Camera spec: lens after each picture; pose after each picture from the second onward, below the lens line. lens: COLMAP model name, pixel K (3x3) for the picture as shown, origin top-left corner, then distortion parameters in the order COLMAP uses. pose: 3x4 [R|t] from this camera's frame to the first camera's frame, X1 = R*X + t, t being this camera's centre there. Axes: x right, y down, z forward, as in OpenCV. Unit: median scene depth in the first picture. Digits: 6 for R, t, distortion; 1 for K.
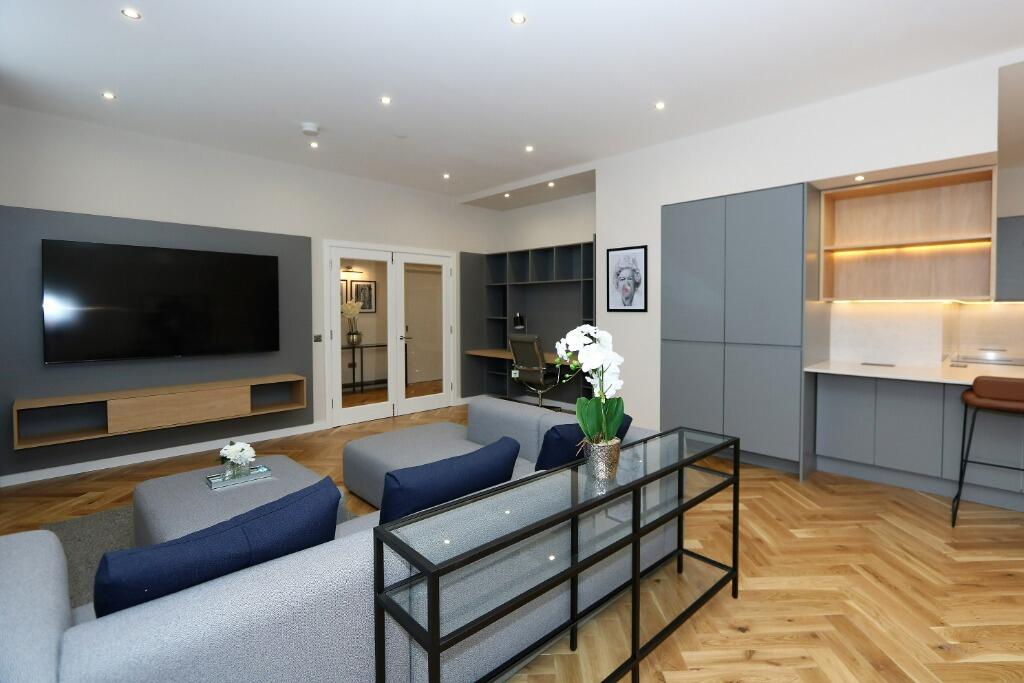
lens RADIAL K [[478.0, 0, 539.4], [0, 478.0, 316.4], [0, 0, 1]] dist [-0.004717, 0.000670]
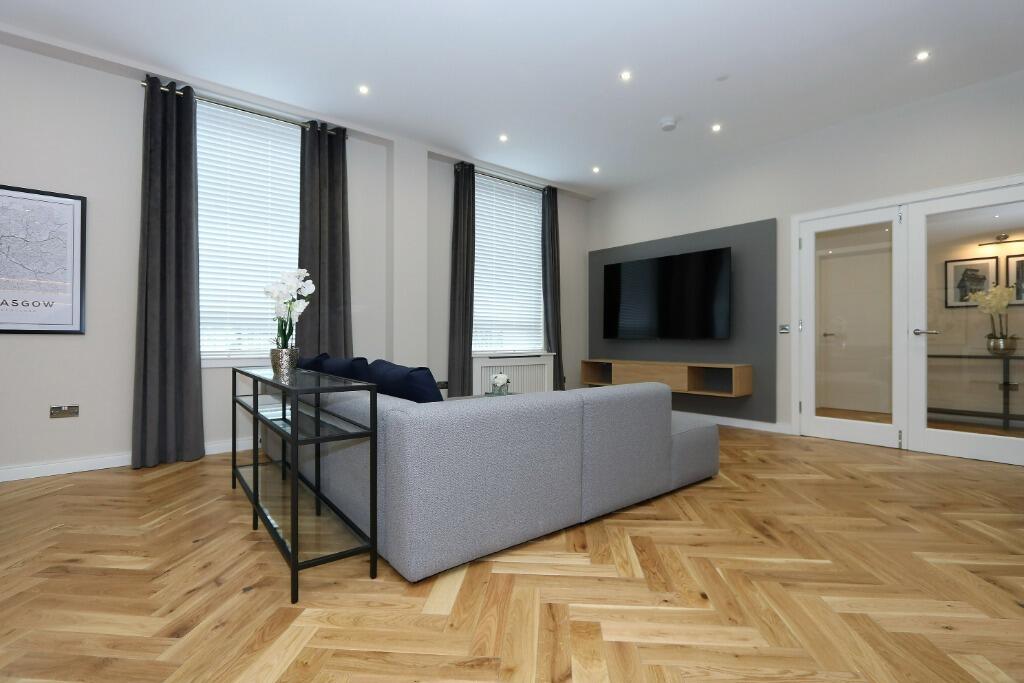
lens RADIAL K [[476.3, 0, 516.2], [0, 476.3, 339.1], [0, 0, 1]] dist [-0.012219, 0.000511]
pose [[-0.115162, 0.000069, -0.993347, 0.478193], [-0.018458, 0.999827, 0.002209, 0.072633], [0.993175, 0.018590, -0.115141, 0.614242]]
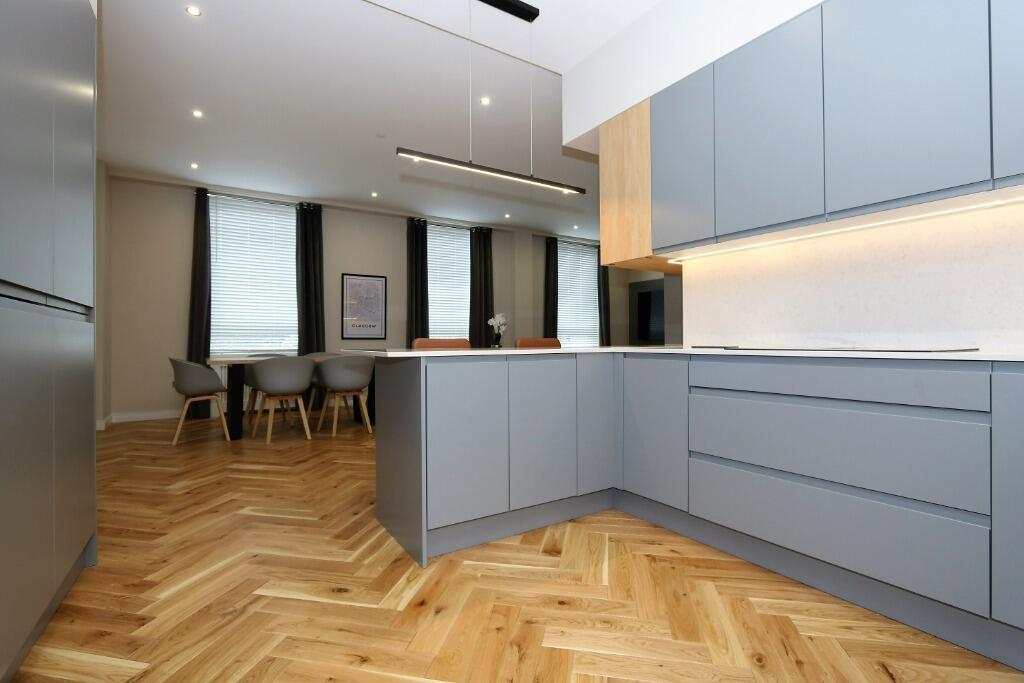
lens RADIAL K [[476.3, 0, 516.2], [0, 476.3, 339.1], [0, 0, 1]] dist [-0.012219, 0.000511]
pose [[-0.226662, -0.002357, -0.973971, 1.185764], [-0.011840, 0.999930, 0.000336, 0.072004], [0.973901, 0.011608, -0.226674, 0.651452]]
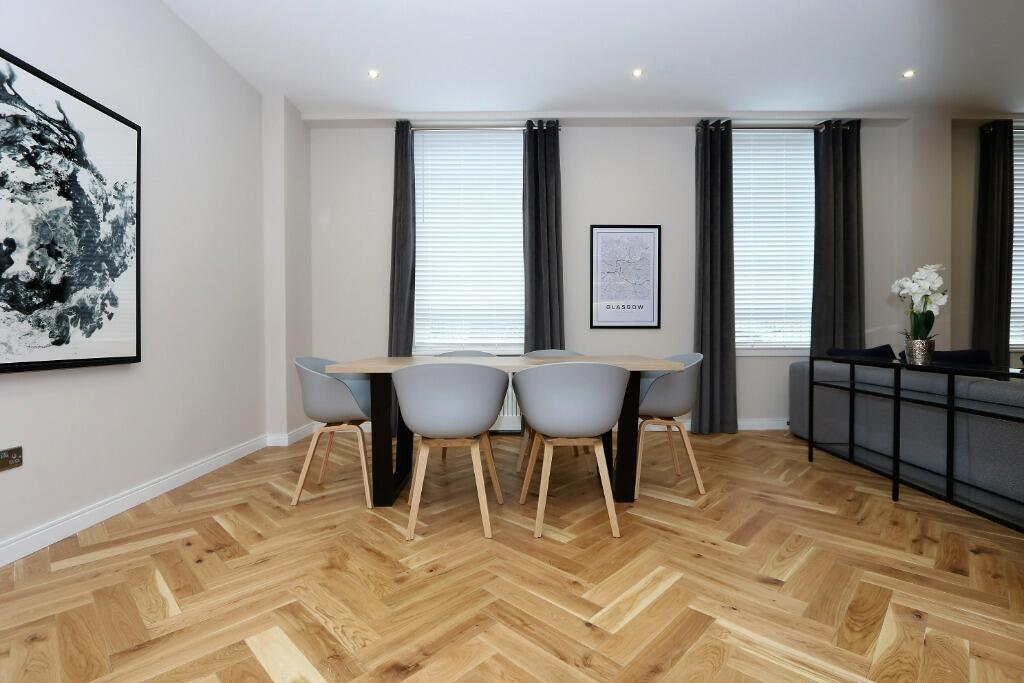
lens RADIAL K [[476.3, 0, 516.2], [0, 476.3, 339.1], [0, 0, 1]] dist [-0.012219, 0.000511]
pose [[-0.719863, 0.011854, -0.694015, 0.692493], [-0.008343, 0.999634, 0.025728, 0.077288], [0.694066, 0.024311, -0.719500, 0.399369]]
